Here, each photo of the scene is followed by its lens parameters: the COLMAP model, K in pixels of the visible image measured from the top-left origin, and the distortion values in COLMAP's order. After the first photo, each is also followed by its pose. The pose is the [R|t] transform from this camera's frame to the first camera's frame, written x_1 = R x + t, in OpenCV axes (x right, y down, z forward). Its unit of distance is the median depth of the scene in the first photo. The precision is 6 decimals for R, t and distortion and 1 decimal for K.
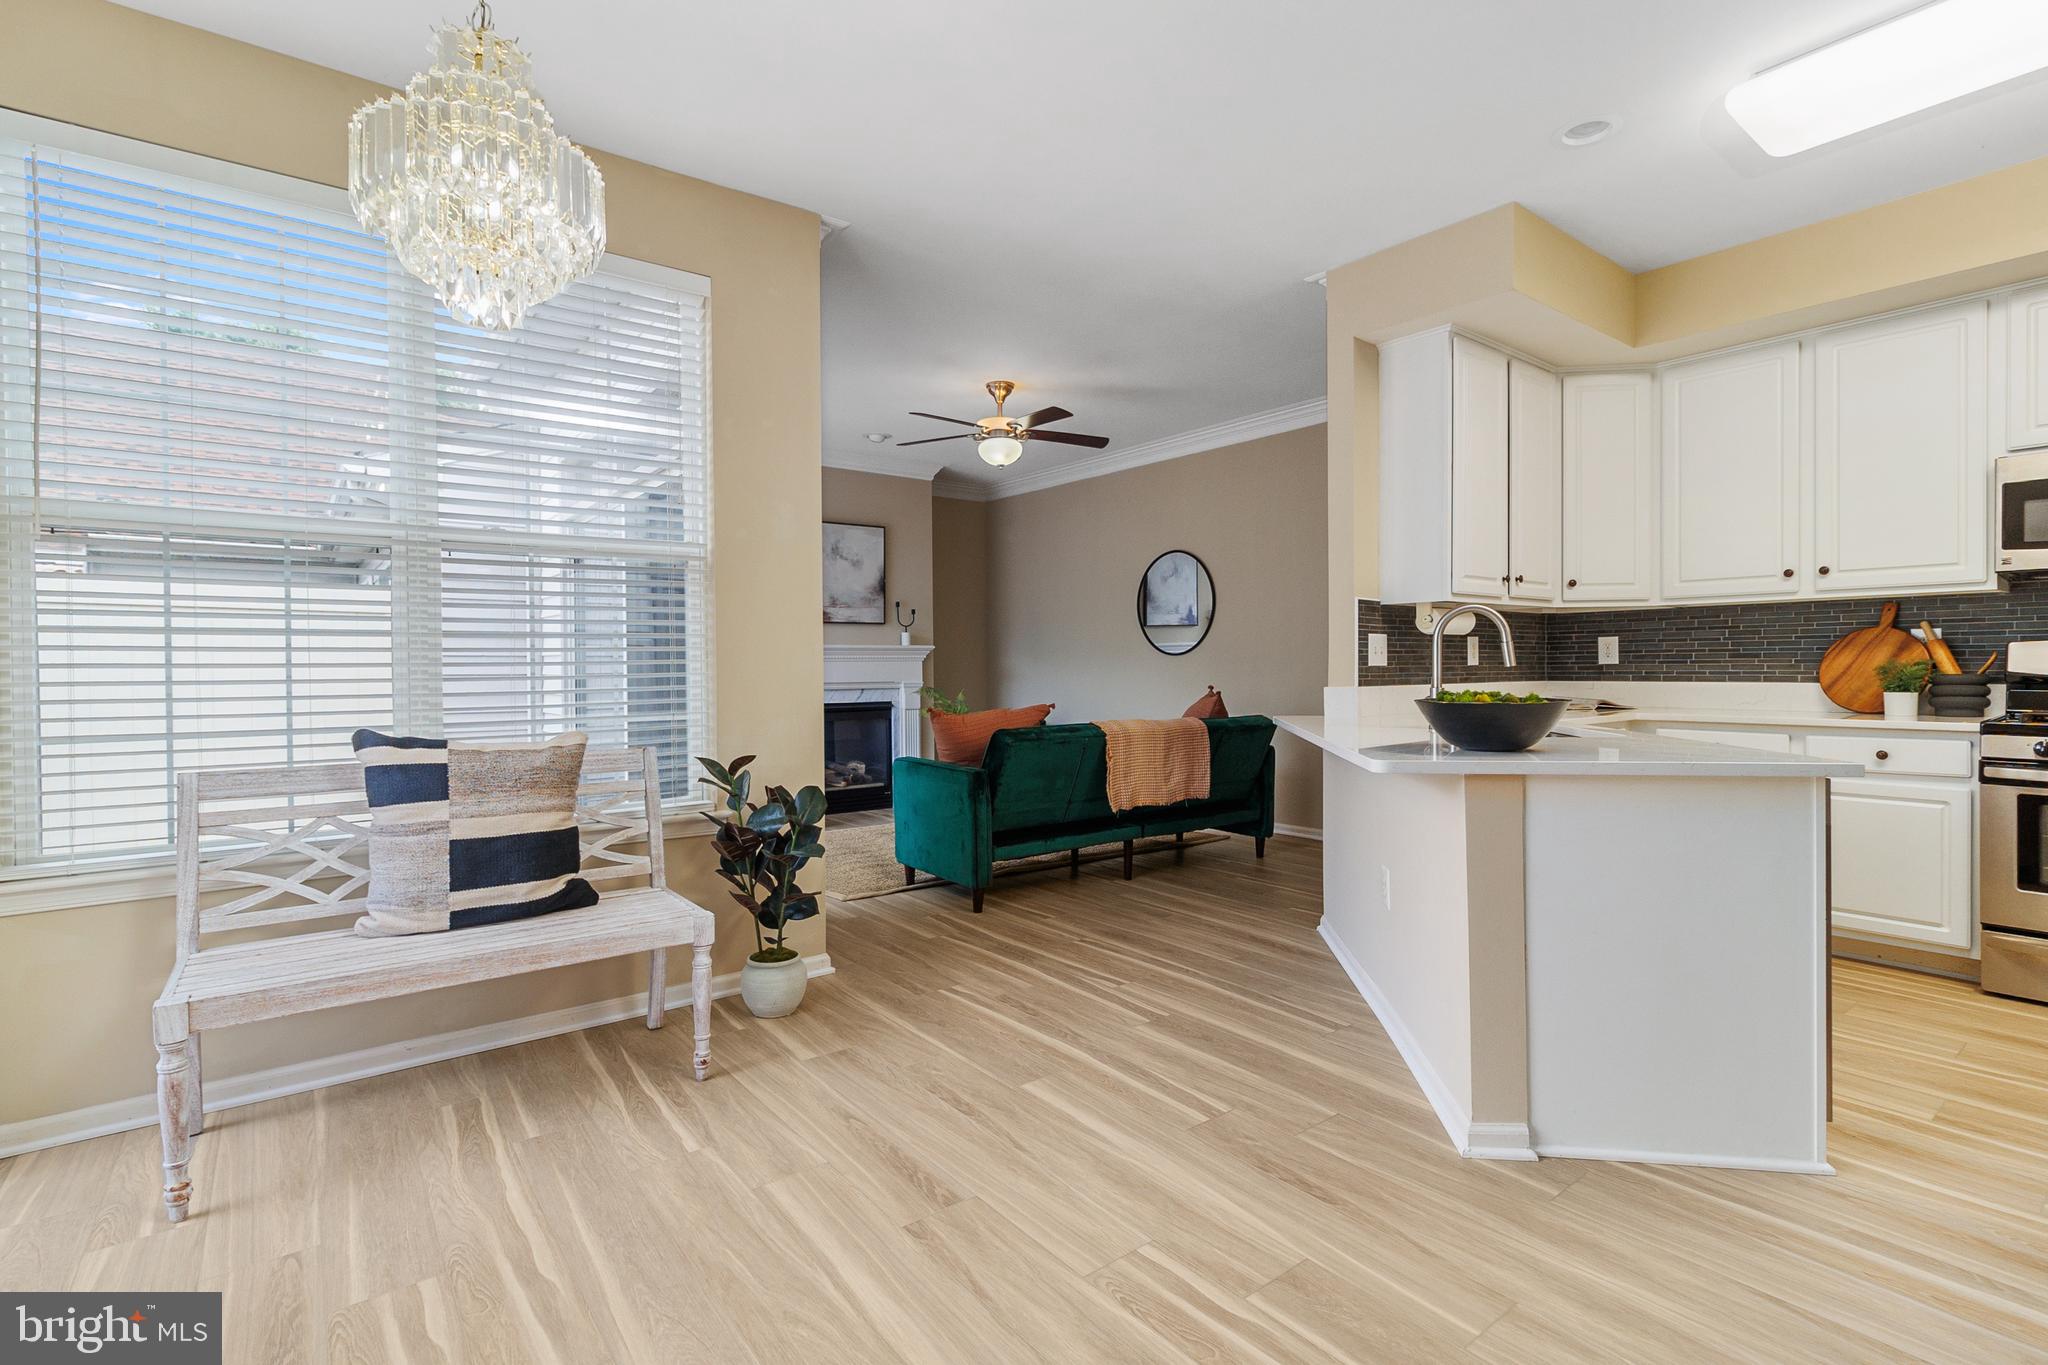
lens RADIAL K [[960.3, 0, 1018.3], [0, 960.3, 678.8], [0, 0, 1]] dist [0.002093, -0.001294]
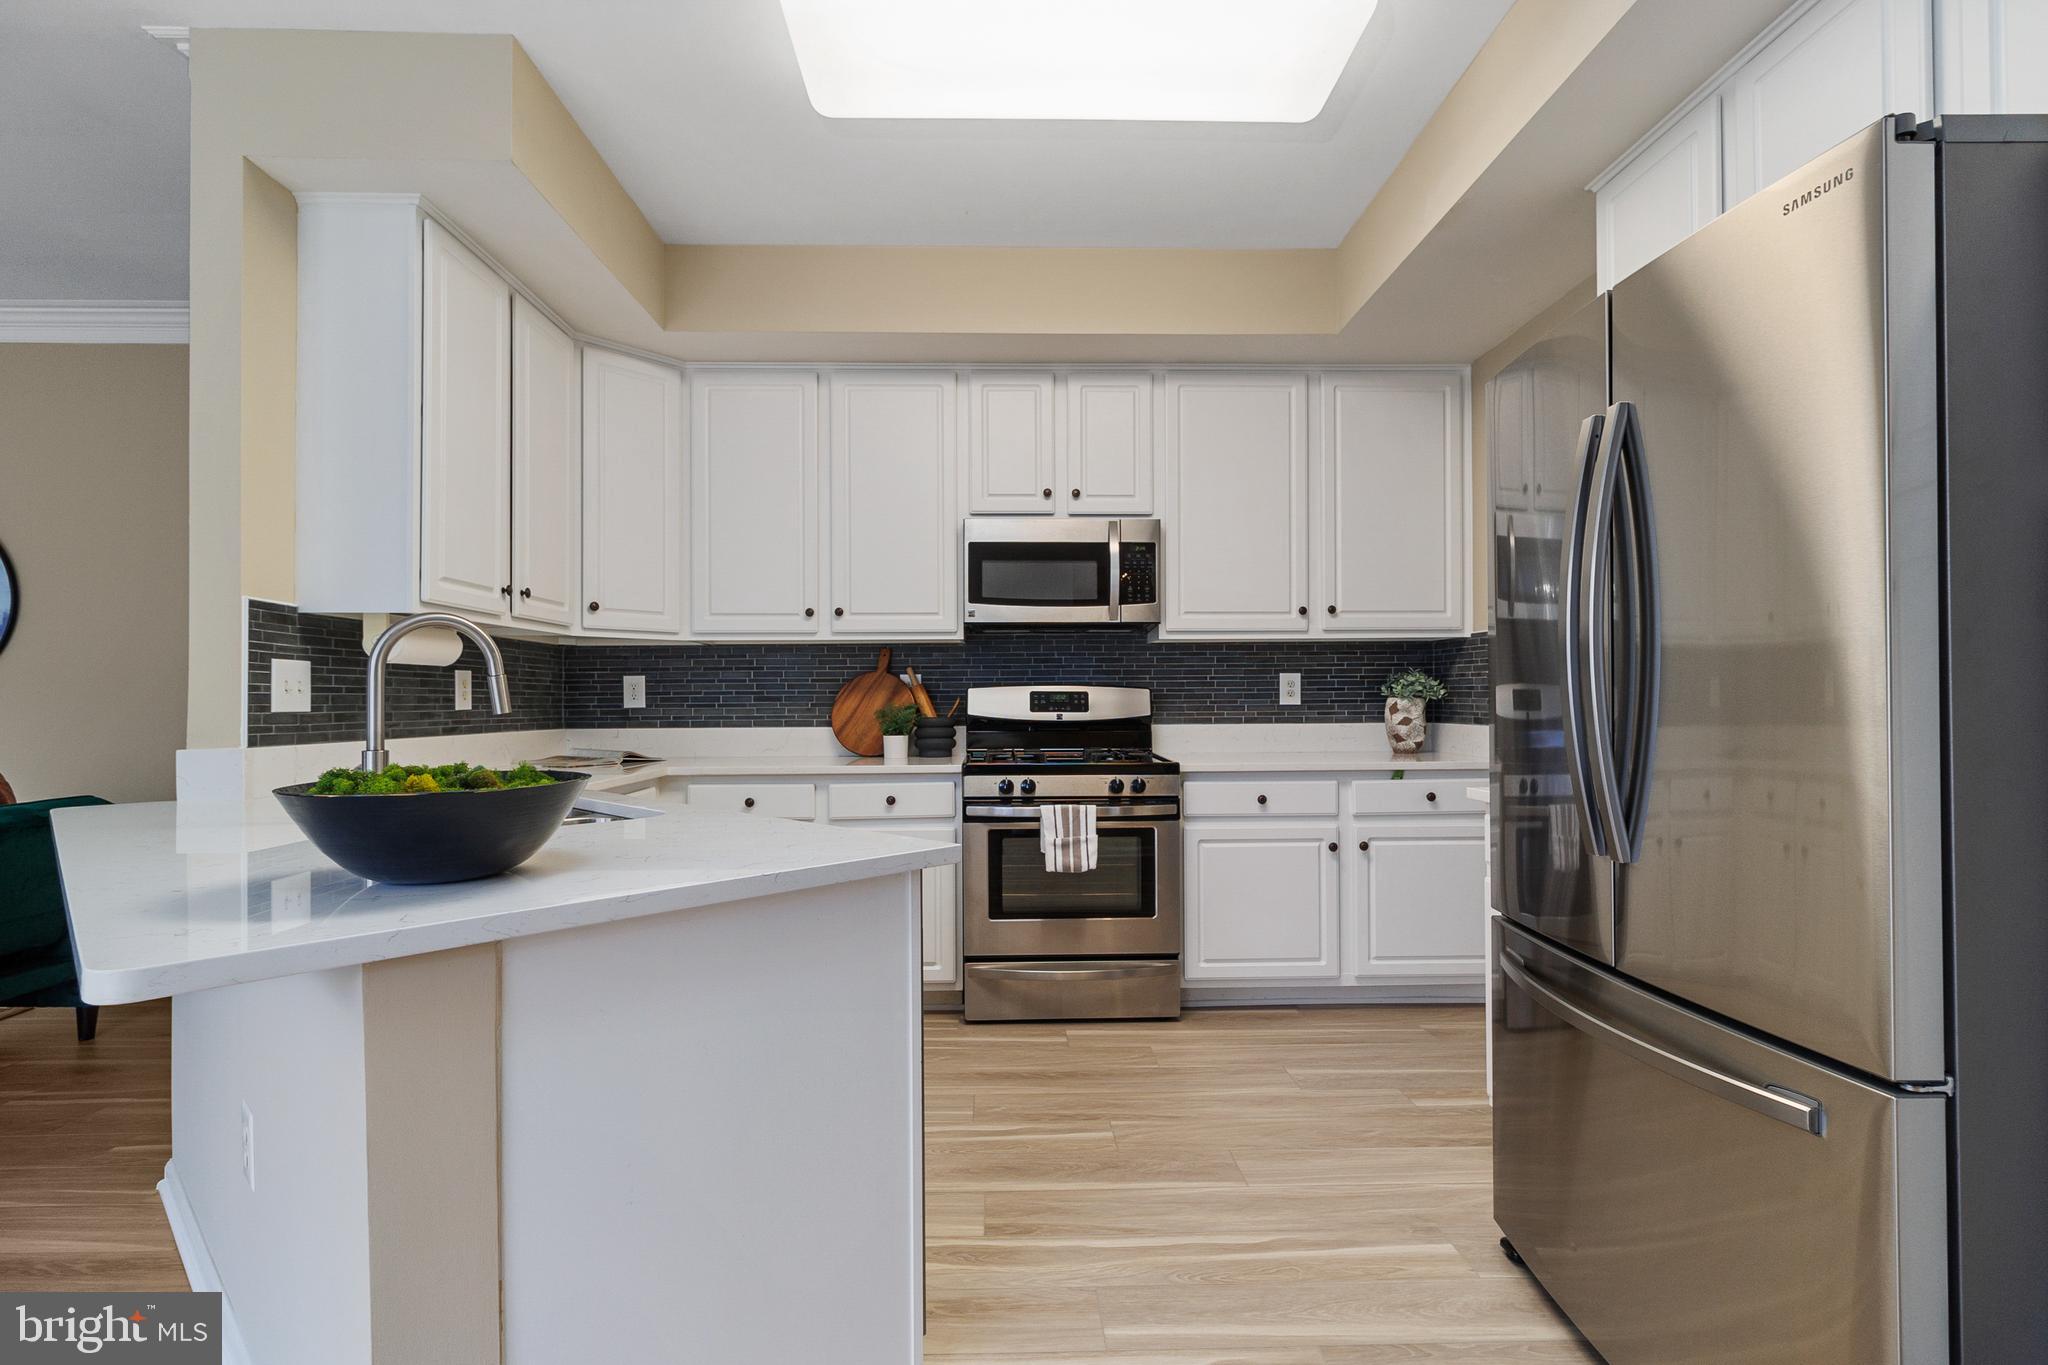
lens RADIAL K [[960.3, 0, 1020.0], [0, 960.3, 687.7], [0, 0, 1]] dist [0.002093, -0.001294]
pose [[0.590537, 0.015172, 0.806868, 0.158429], [0.011805, 0.999554, -0.027436, -0.006963], [-0.806924, 0.025727, 0.590095, 0.272124]]
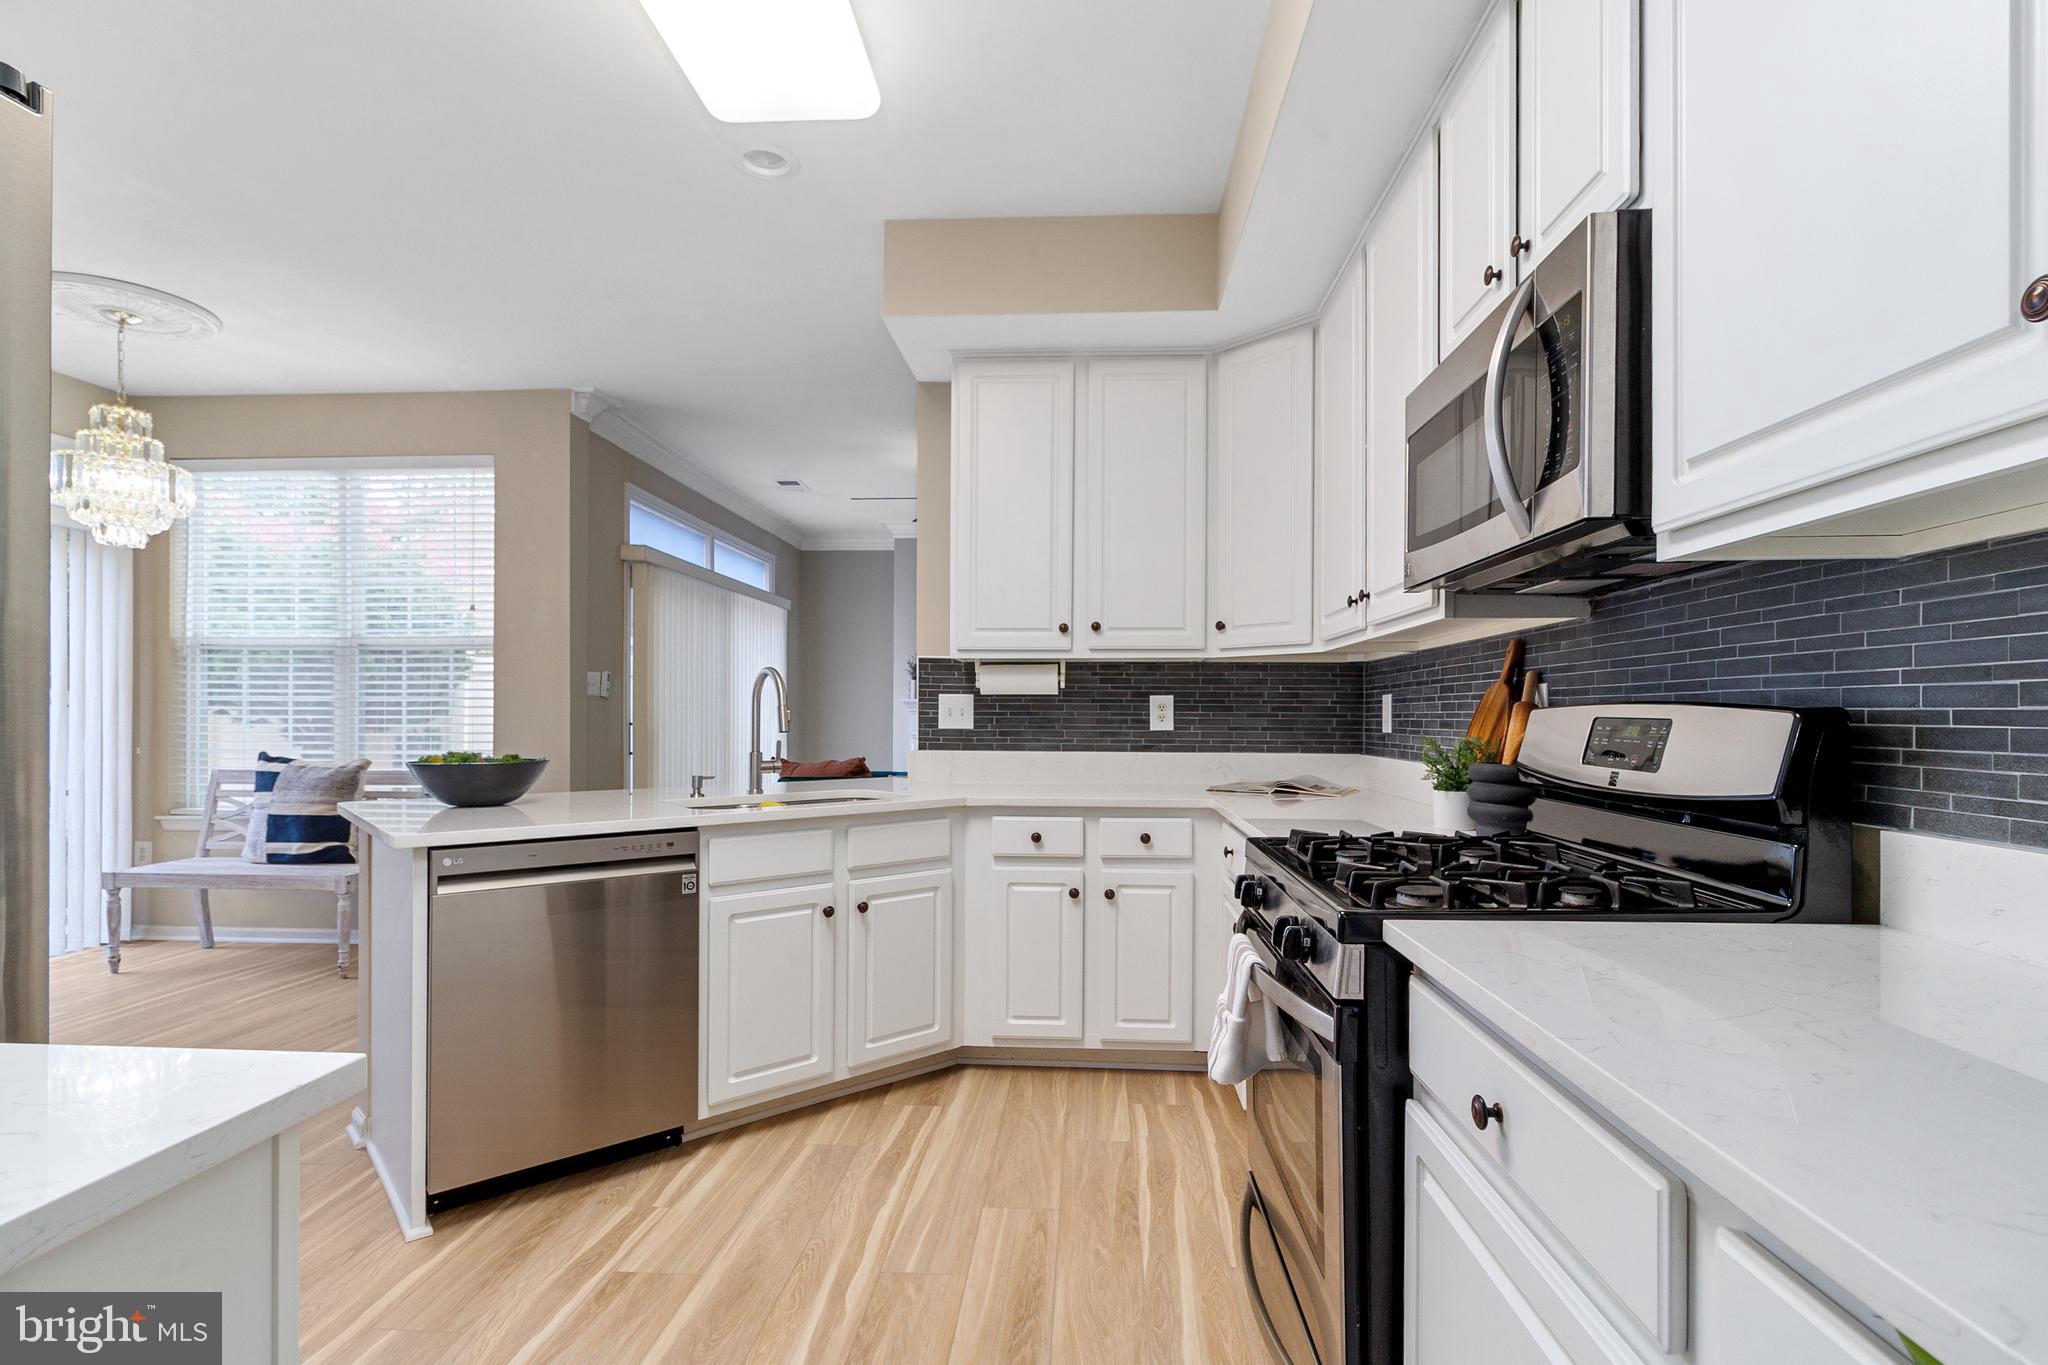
lens RADIAL K [[960.3, 0, 1044.2], [0, 960.3, 711.9], [0, 0, 1]] dist [0.002093, -0.001294]
pose [[0.759575, 0.009627, -0.650349, 1.064329], [-0.020104, 0.999760, -0.008681, -0.023903], [0.650109, 0.019669, 0.759586, 0.360754]]
